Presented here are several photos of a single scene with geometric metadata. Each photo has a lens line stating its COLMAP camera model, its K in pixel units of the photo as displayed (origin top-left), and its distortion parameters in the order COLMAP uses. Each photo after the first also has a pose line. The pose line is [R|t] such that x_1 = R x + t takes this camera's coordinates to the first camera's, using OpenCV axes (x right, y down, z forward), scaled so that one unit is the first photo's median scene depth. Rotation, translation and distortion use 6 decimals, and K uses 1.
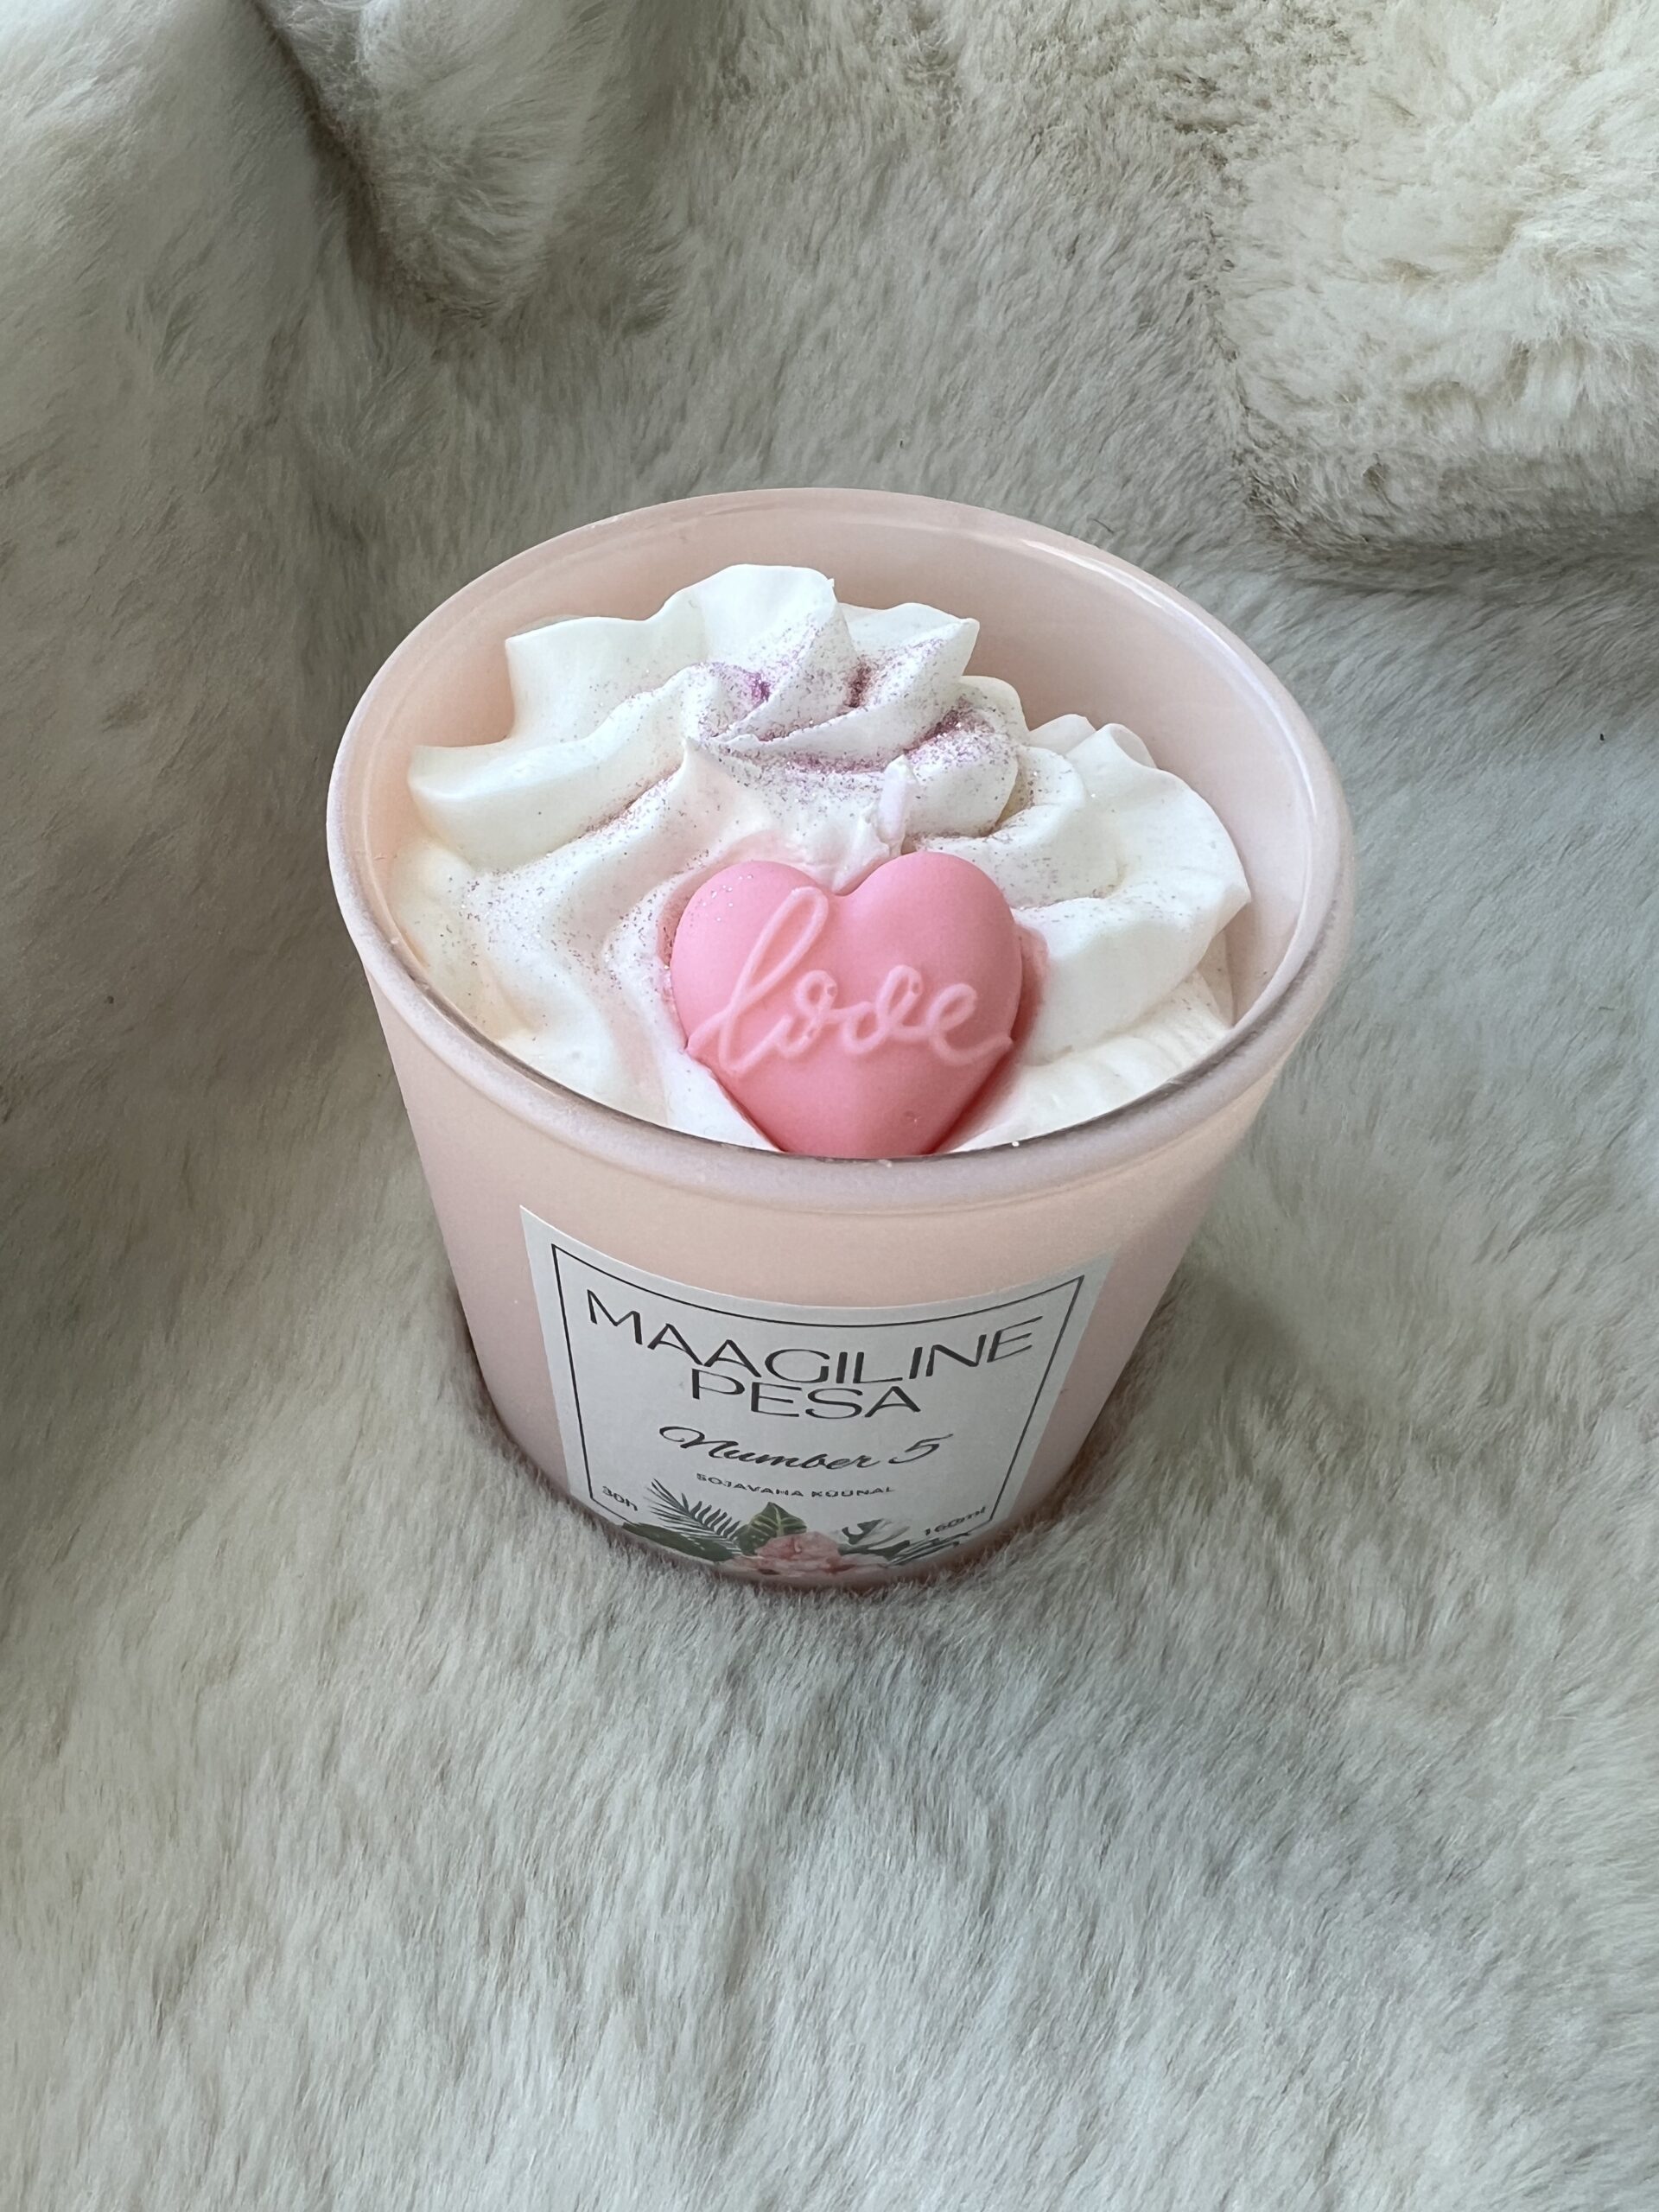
lens RADIAL K [[1738.1, 0, 724.2], [0, 1738.1, 1050.4], [0, 0, 1]] dist [-0.010358, 0.005504]
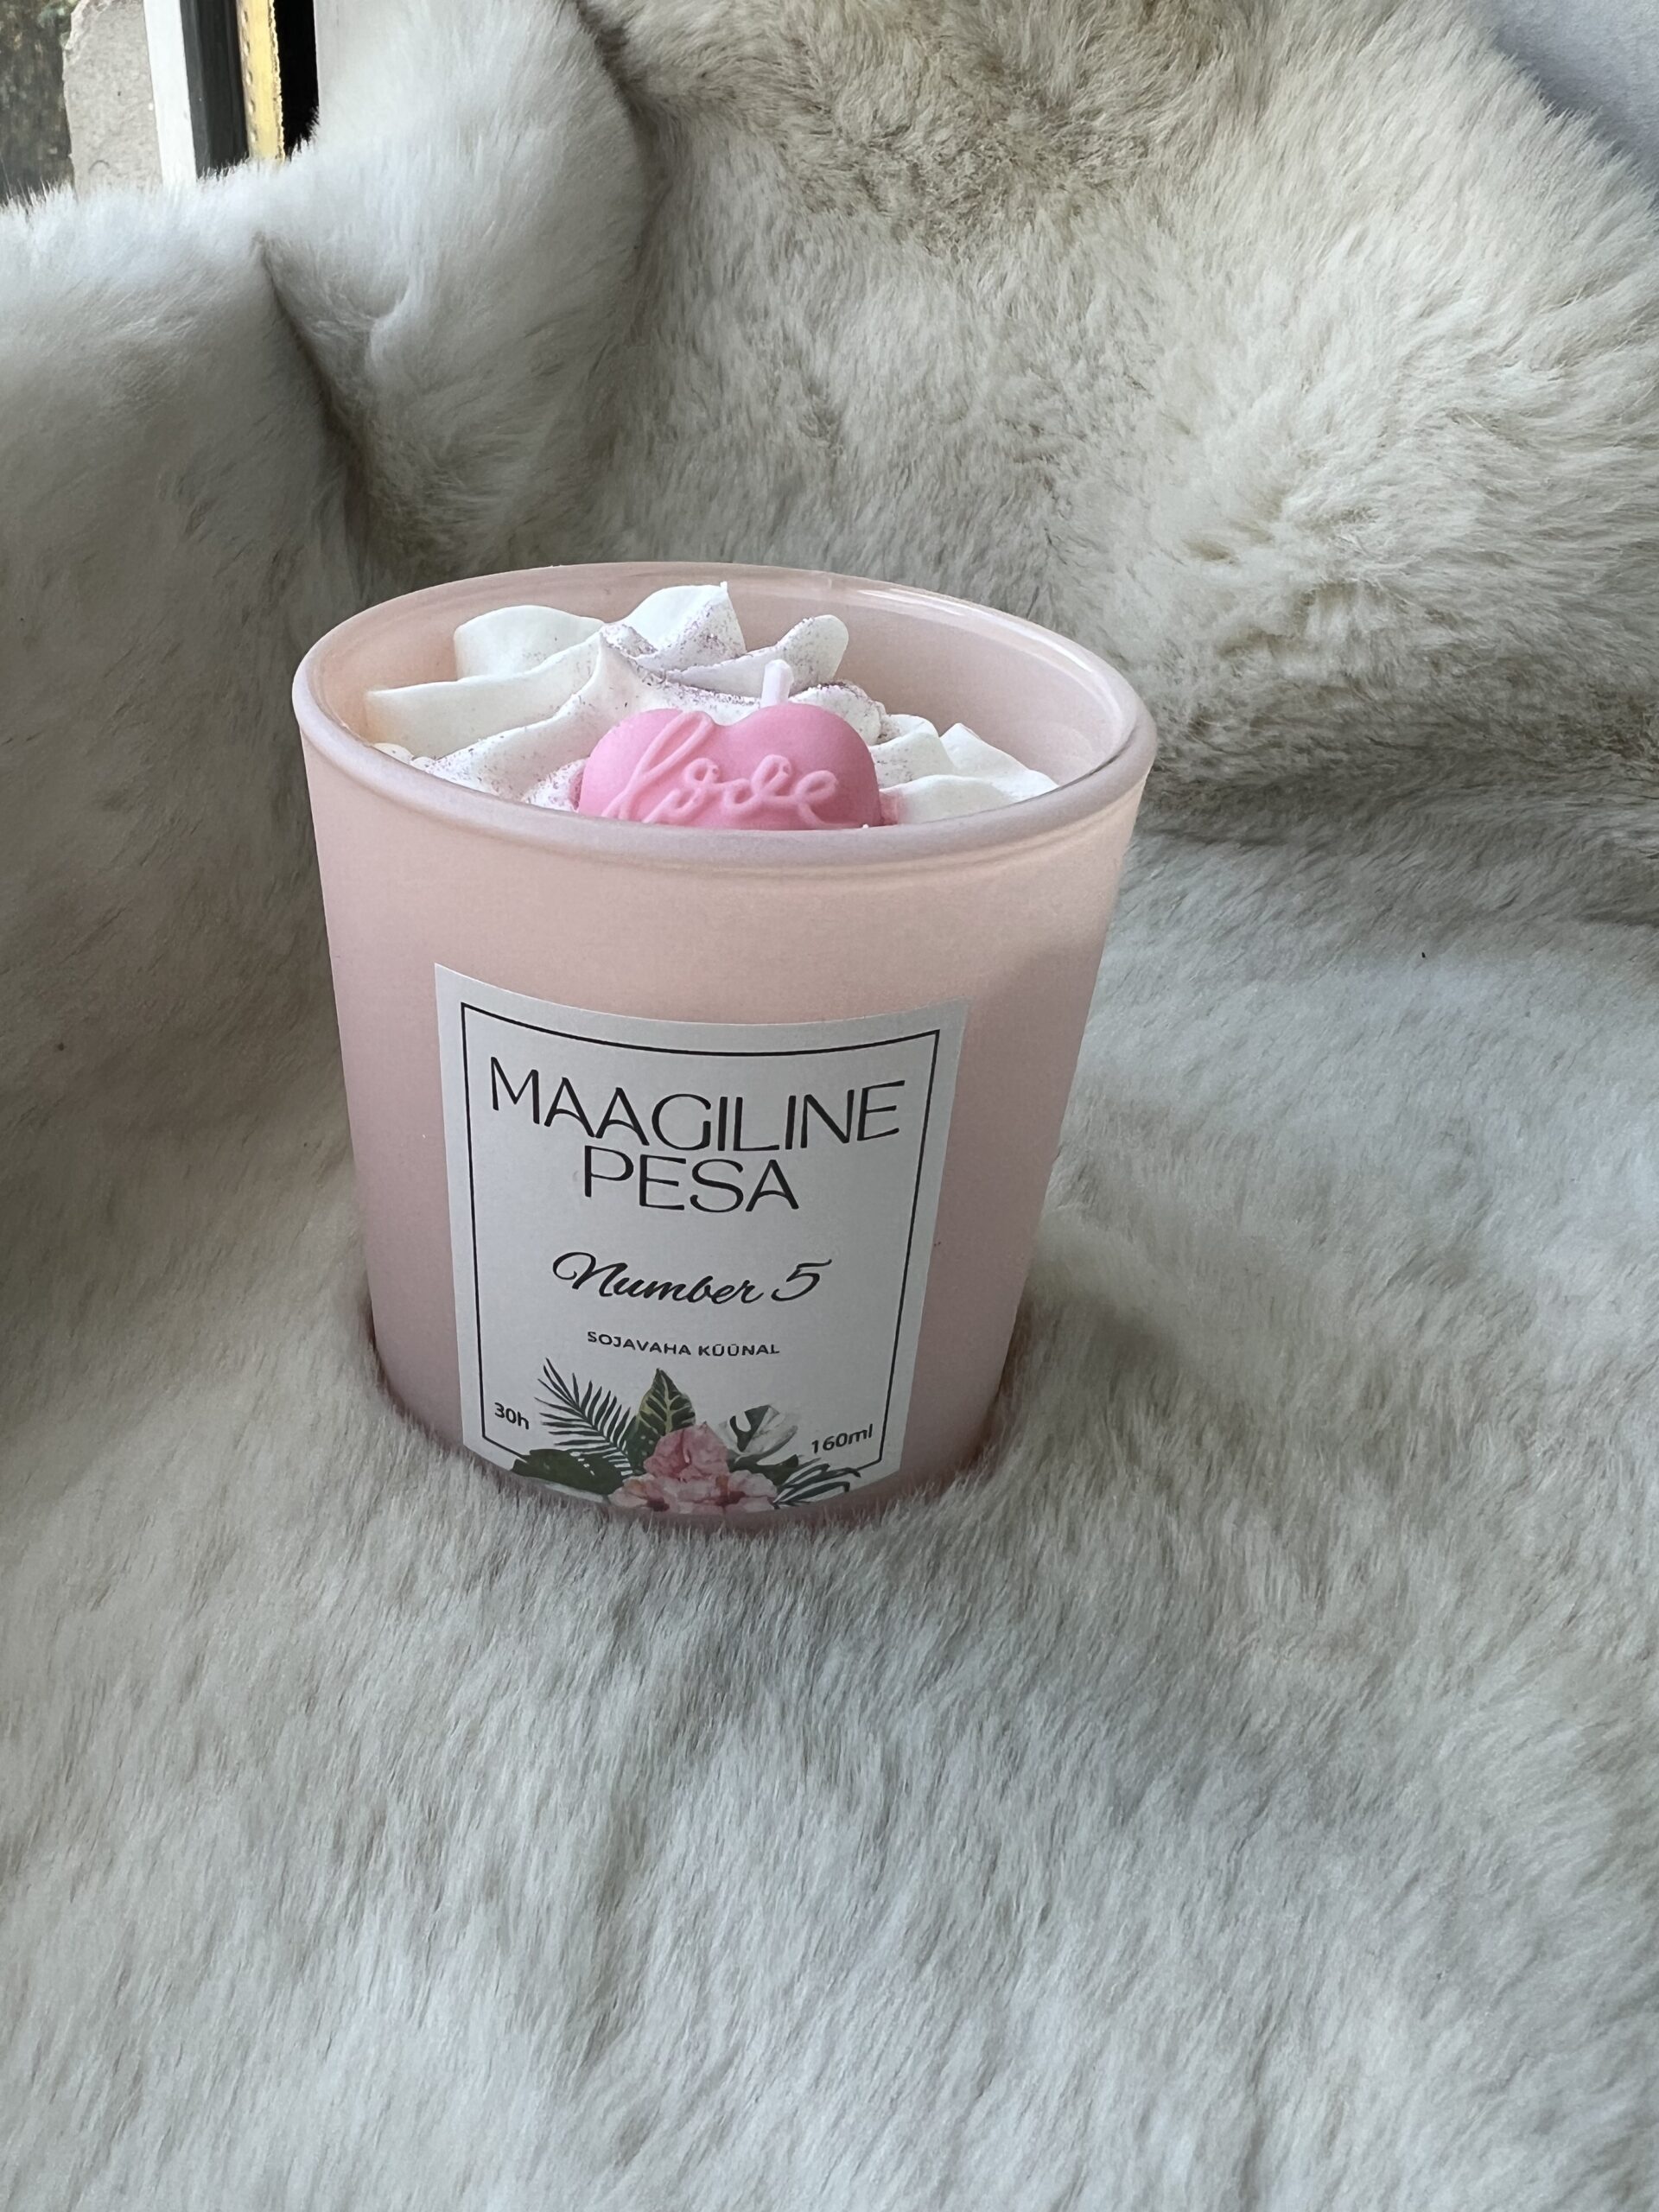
lens RADIAL K [[1738.1, 0, 728.8], [0, 1738.1, 1037.4], [0, 0, 1]] dist [-0.010358, 0.005504]
pose [[0.999152, 0.022731, 0.034317, 0.026306], [-0.009048, 0.934588, -0.355618, 0.410421], [-0.040156, 0.355006, 0.934001, -0.024625]]
